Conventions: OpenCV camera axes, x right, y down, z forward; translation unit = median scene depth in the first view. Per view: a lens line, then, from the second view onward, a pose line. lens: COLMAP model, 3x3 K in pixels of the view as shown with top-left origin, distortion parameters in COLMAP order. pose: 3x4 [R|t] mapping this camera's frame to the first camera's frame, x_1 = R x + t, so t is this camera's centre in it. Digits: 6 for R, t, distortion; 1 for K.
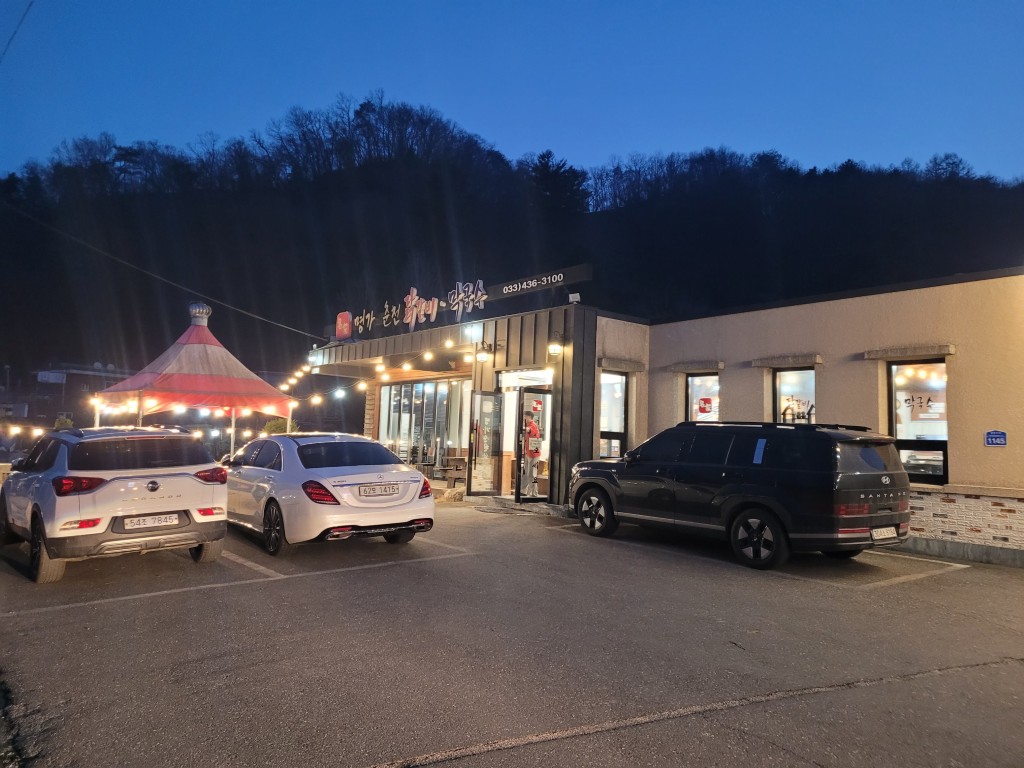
lens RADIAL K [[774.7, 0, 511.7], [0, 774.7, 383.8], [0, 0, 1]] dist [0.030891, -0.014766]
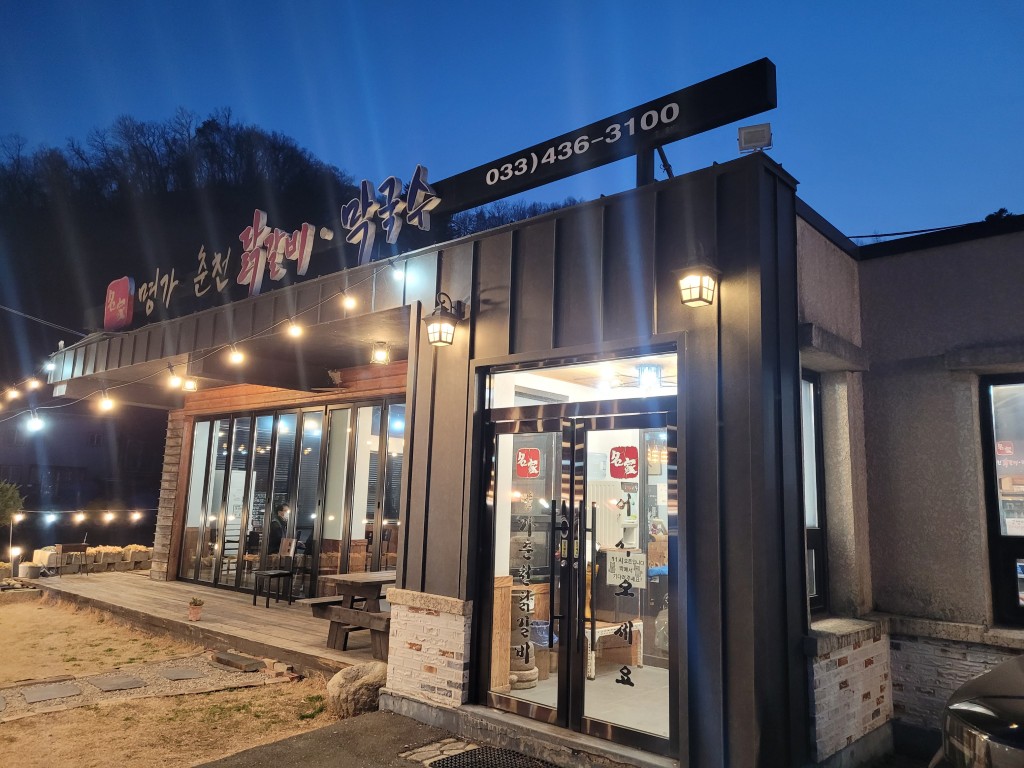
lens RADIAL K [[774.7, 0, 513.0], [0, 774.7, 379.0], [0, 0, 1]] dist [0.030891, -0.014766]
pose [[0.981650, 0.019137, 0.189727, -0.057946], [-0.005593, 0.997413, -0.071669, 0.012736], [-0.190608, 0.069293, 0.979218, 0.467707]]
